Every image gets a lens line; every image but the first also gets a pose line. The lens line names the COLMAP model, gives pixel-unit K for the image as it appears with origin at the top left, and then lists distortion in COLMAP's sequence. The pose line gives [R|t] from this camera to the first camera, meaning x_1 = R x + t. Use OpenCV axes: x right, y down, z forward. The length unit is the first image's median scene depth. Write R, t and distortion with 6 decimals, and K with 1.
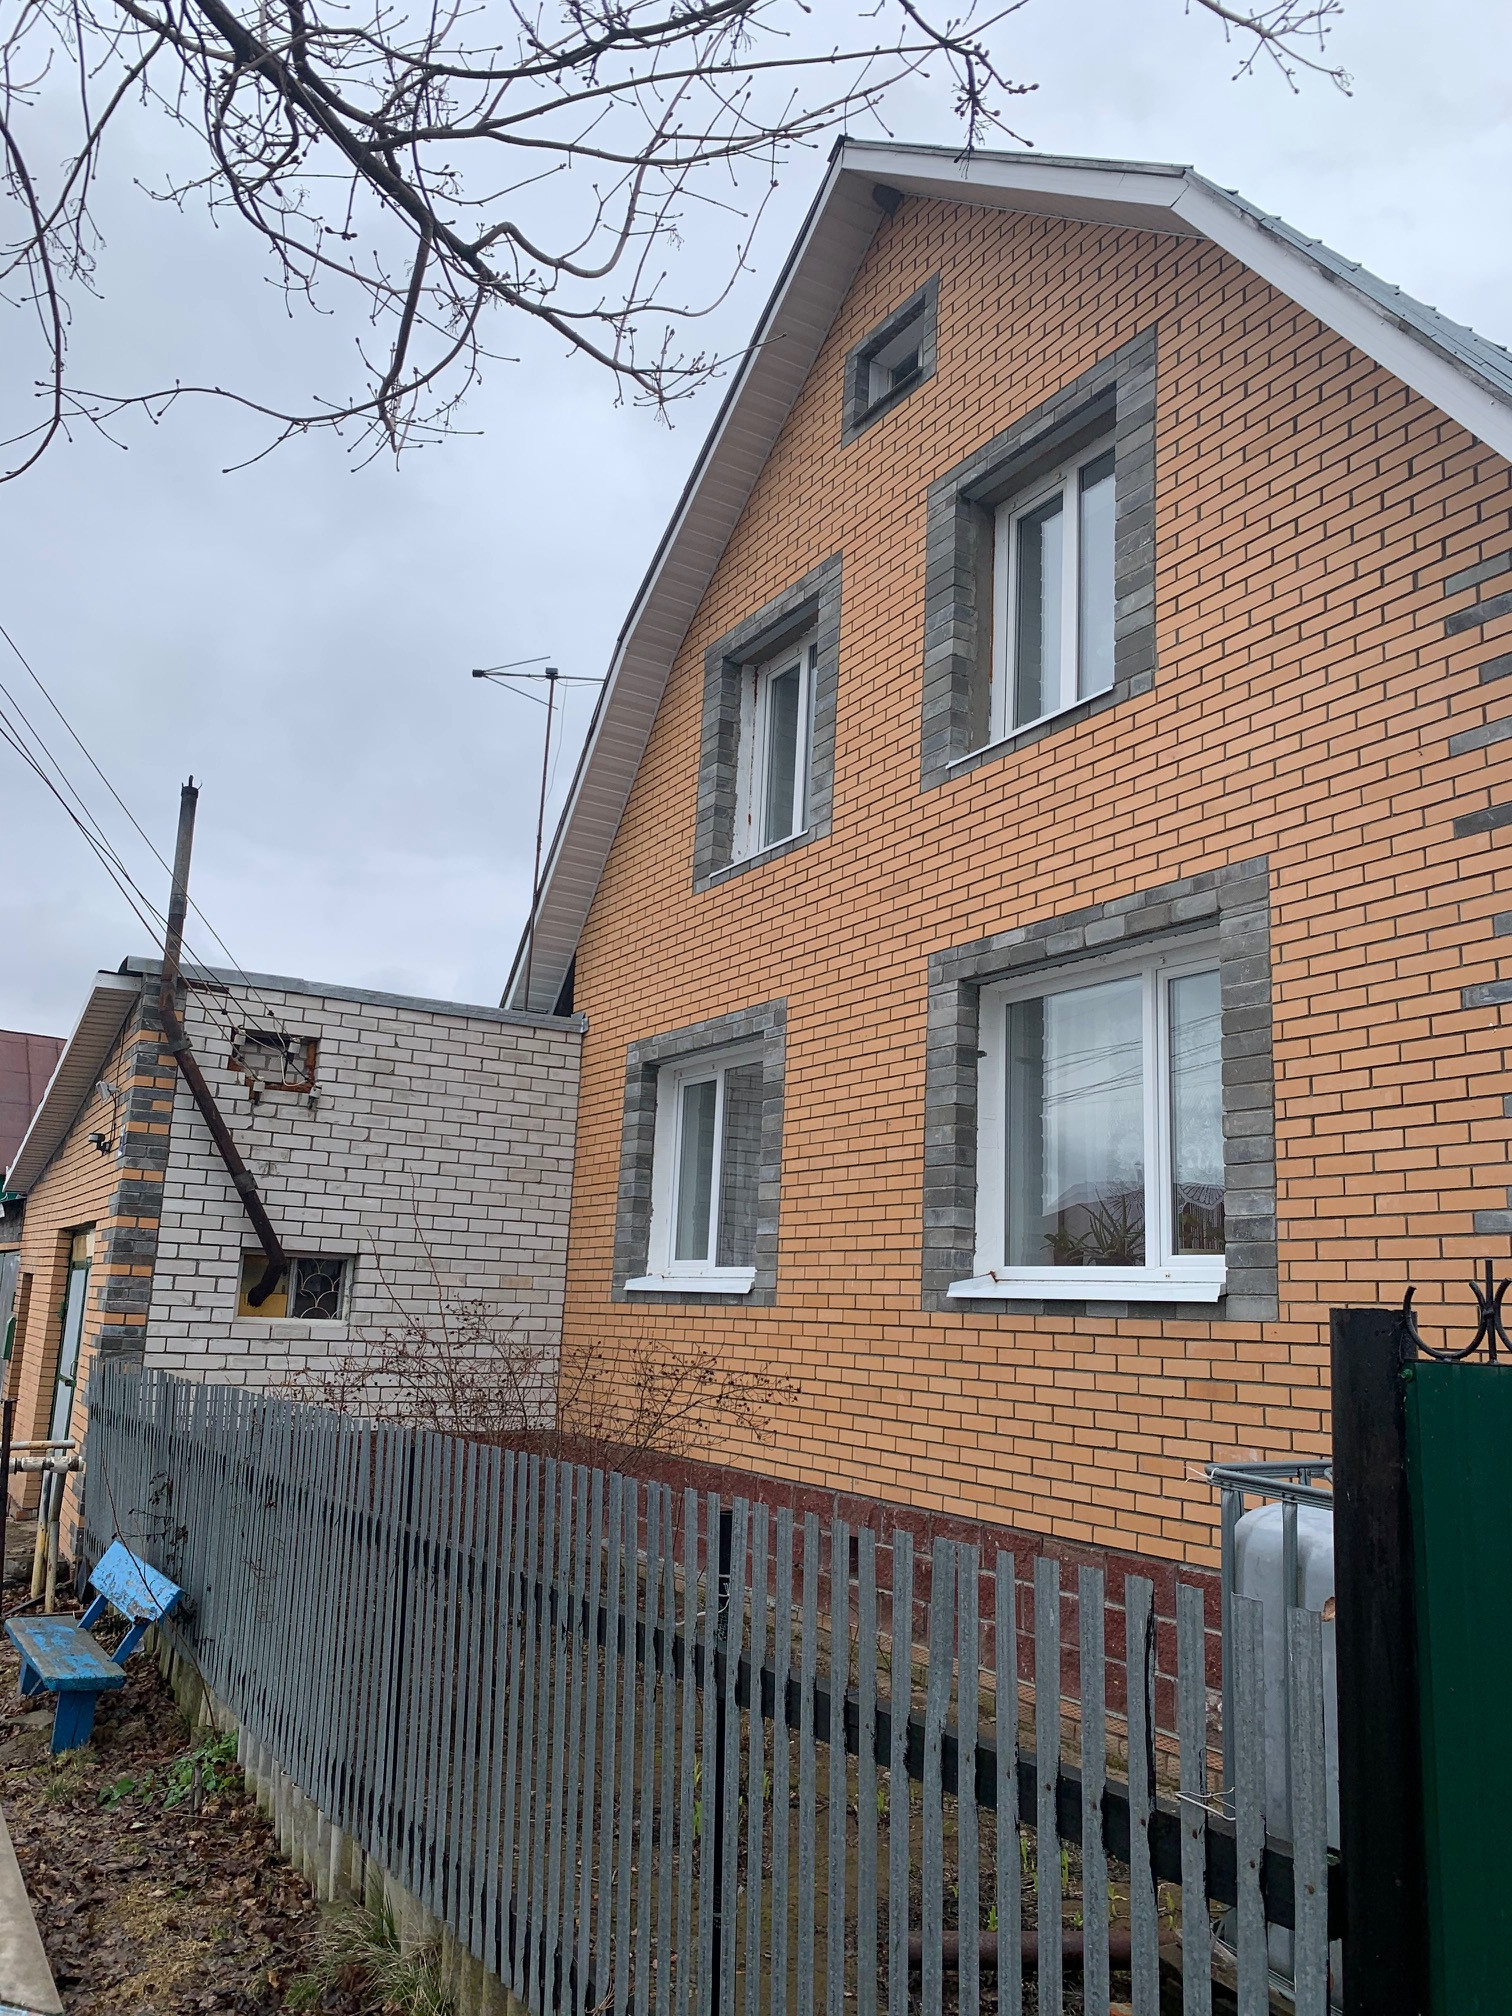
lens RADIAL K [[1559.0, 0, 703.0], [0, 1559.0, 989.8], [0, 0, 1]] dist [0.157001, -0.374419]
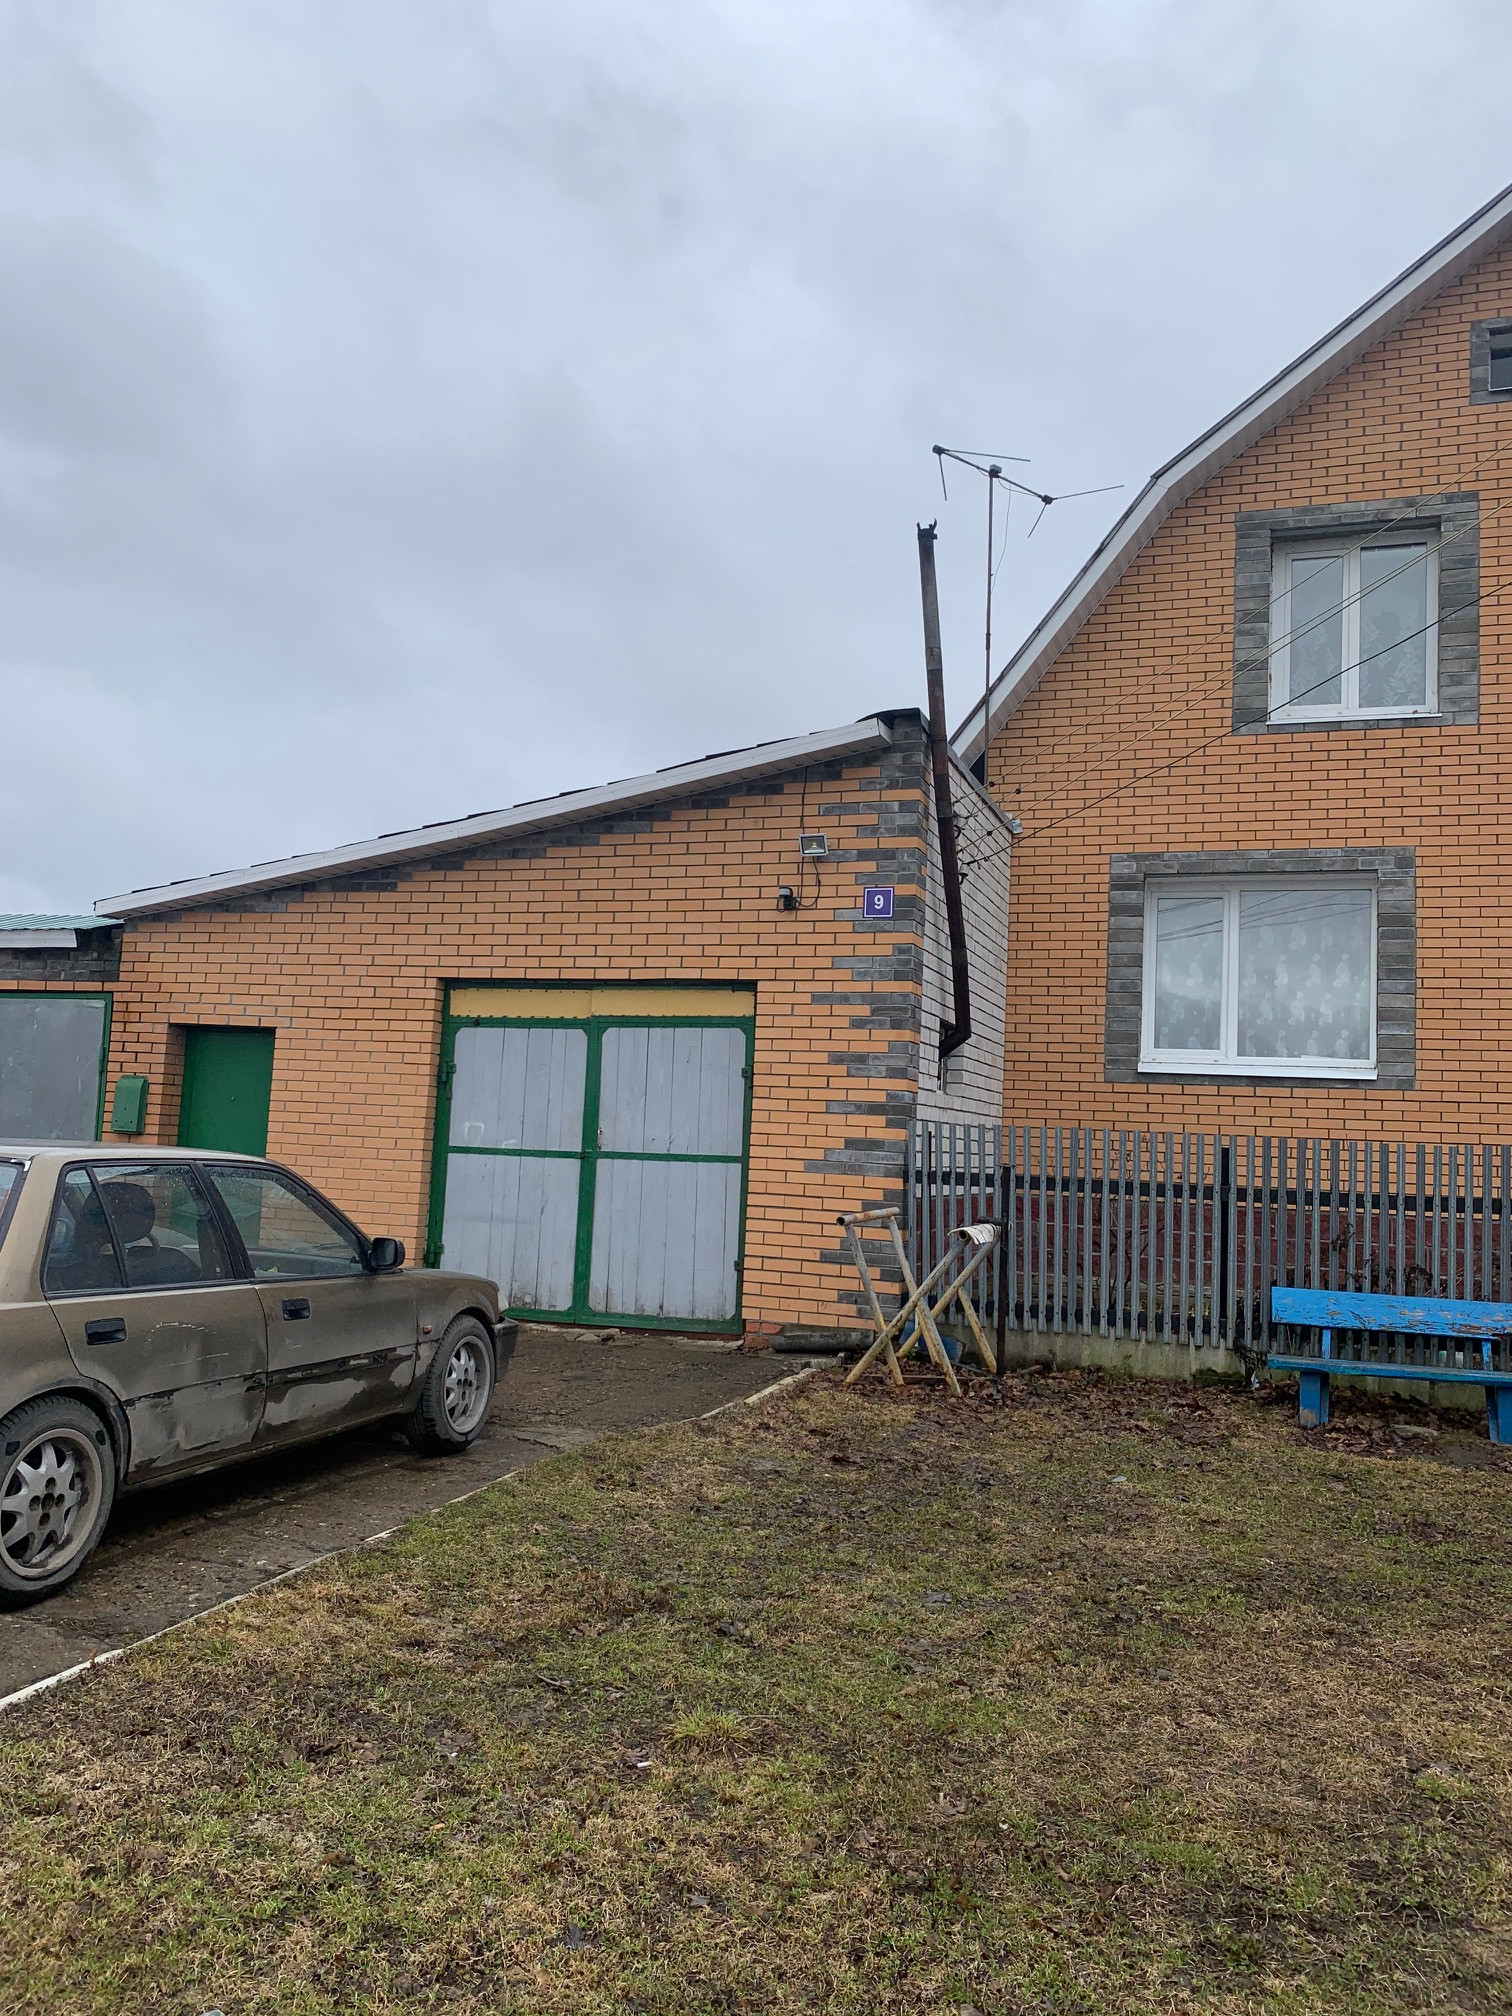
lens RADIAL K [[1542.4, 0, 746.9], [0, 1542.4, 991.3], [0, 0, 1]] dist [0.089281, -0.192970]
pose [[0.749388, 0.055282, 0.659819, -1.540037], [-0.147268, 0.985464, 0.084694, 0.121859], [-0.645546, -0.160639, 0.746636, 0.533770]]
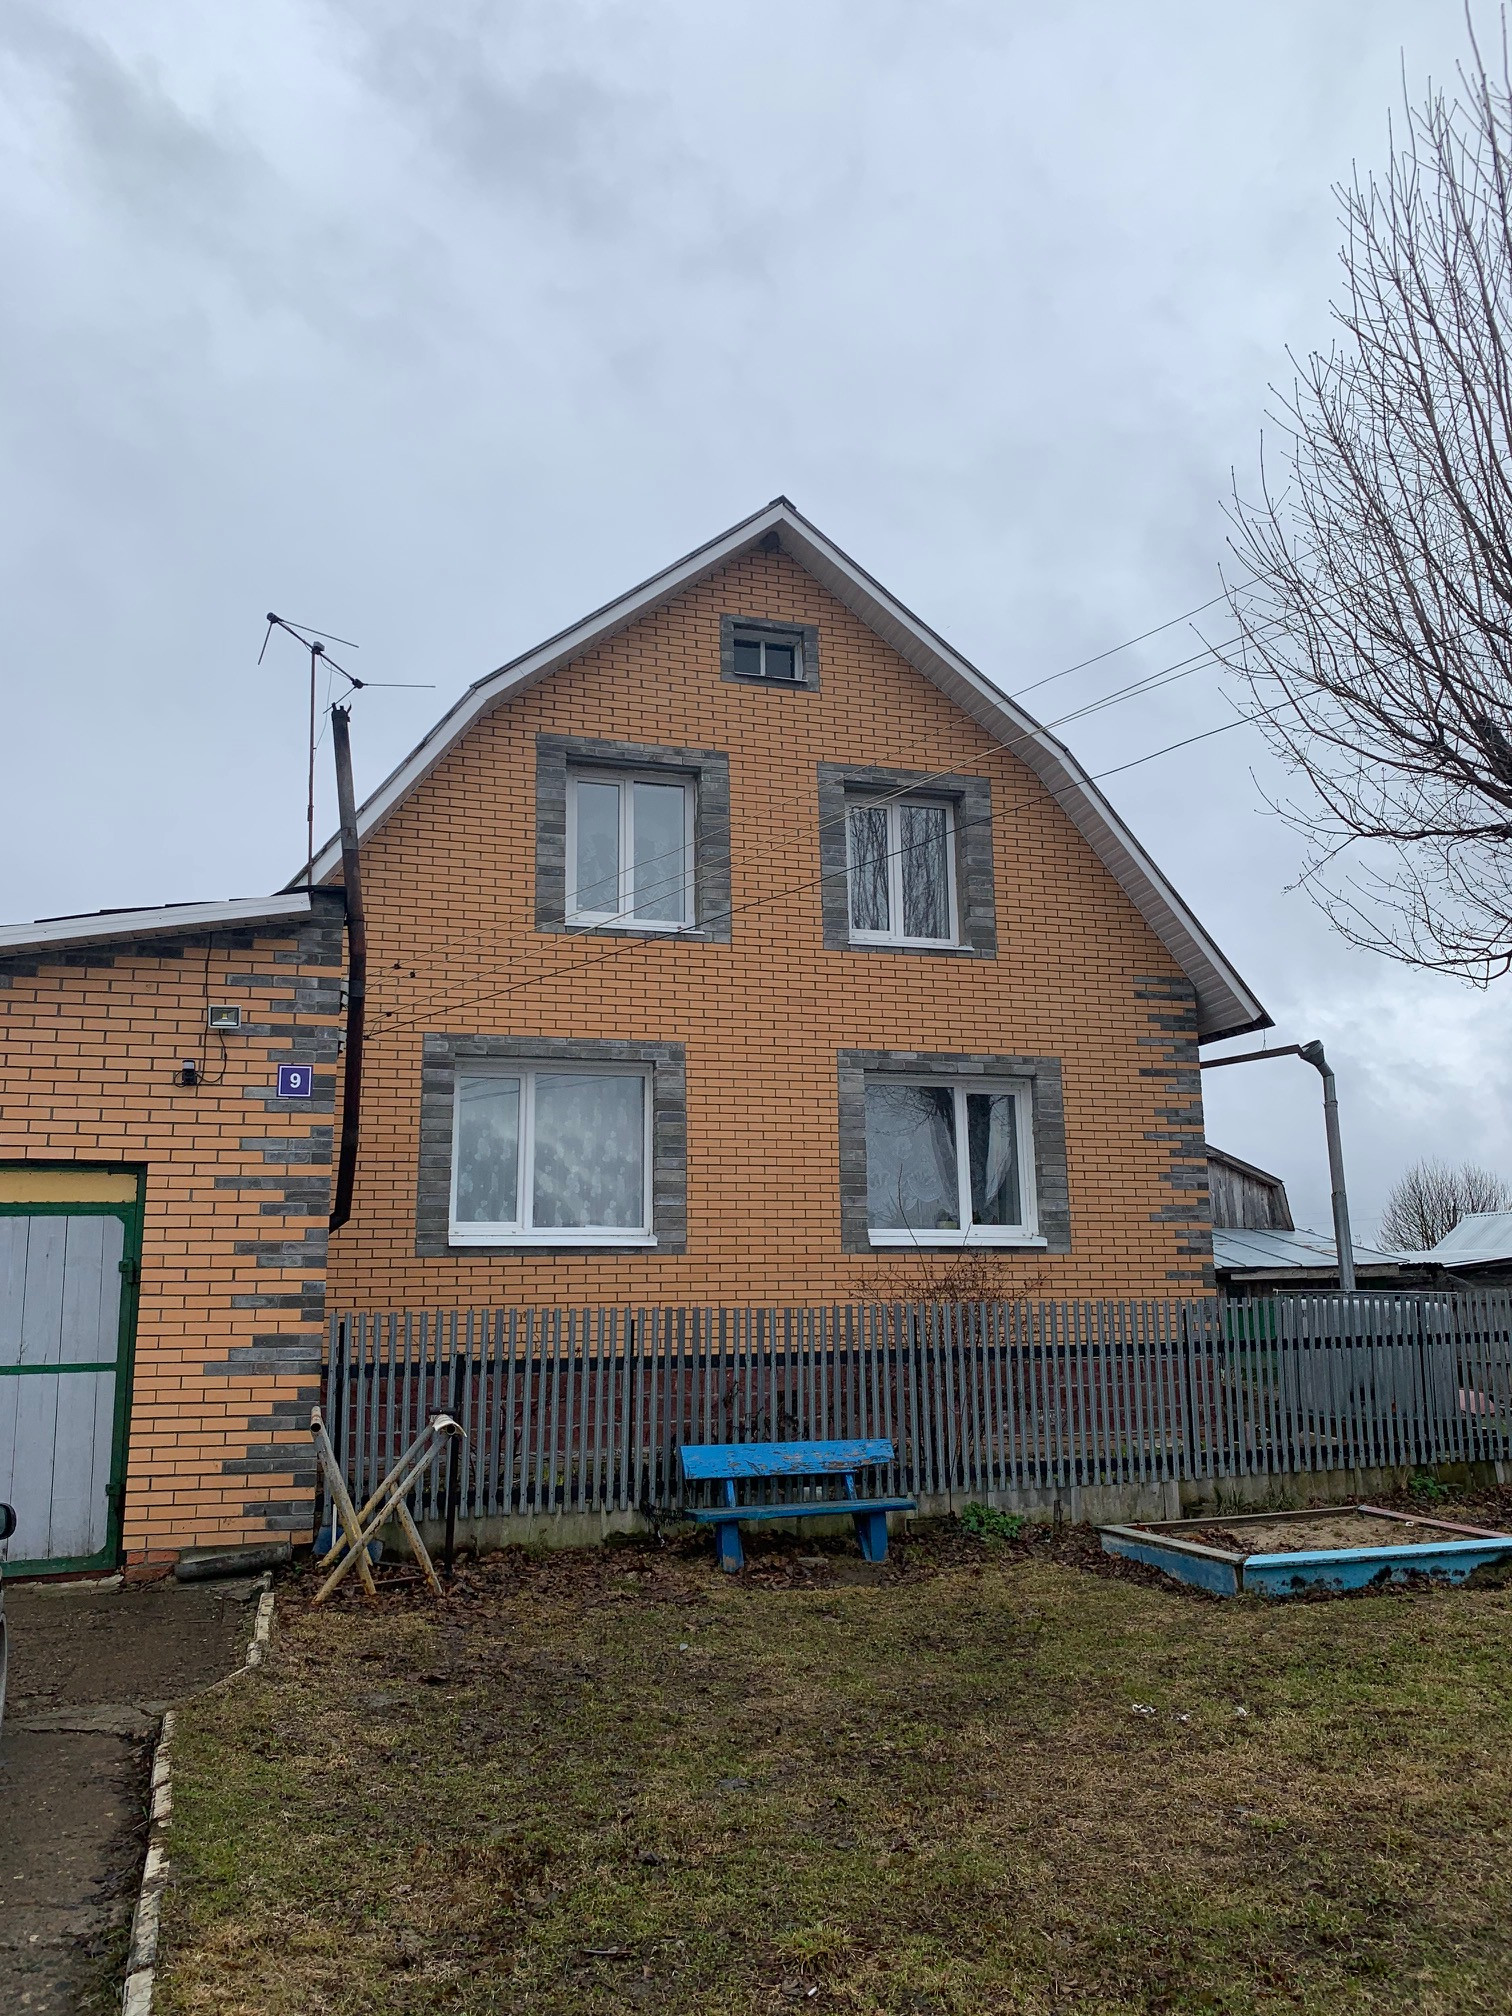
lens RADIAL K [[1532.8, 0, 749.5], [0, 1532.8, 1002.0], [0, 0, 1]] dist [0.160101, -0.449212]
pose [[0.198421, 0.148000, 0.968878, -1.761869], [-0.179212, 0.977346, -0.112592, 0.156416], [-0.963593, -0.151294, 0.220450, 0.844654]]
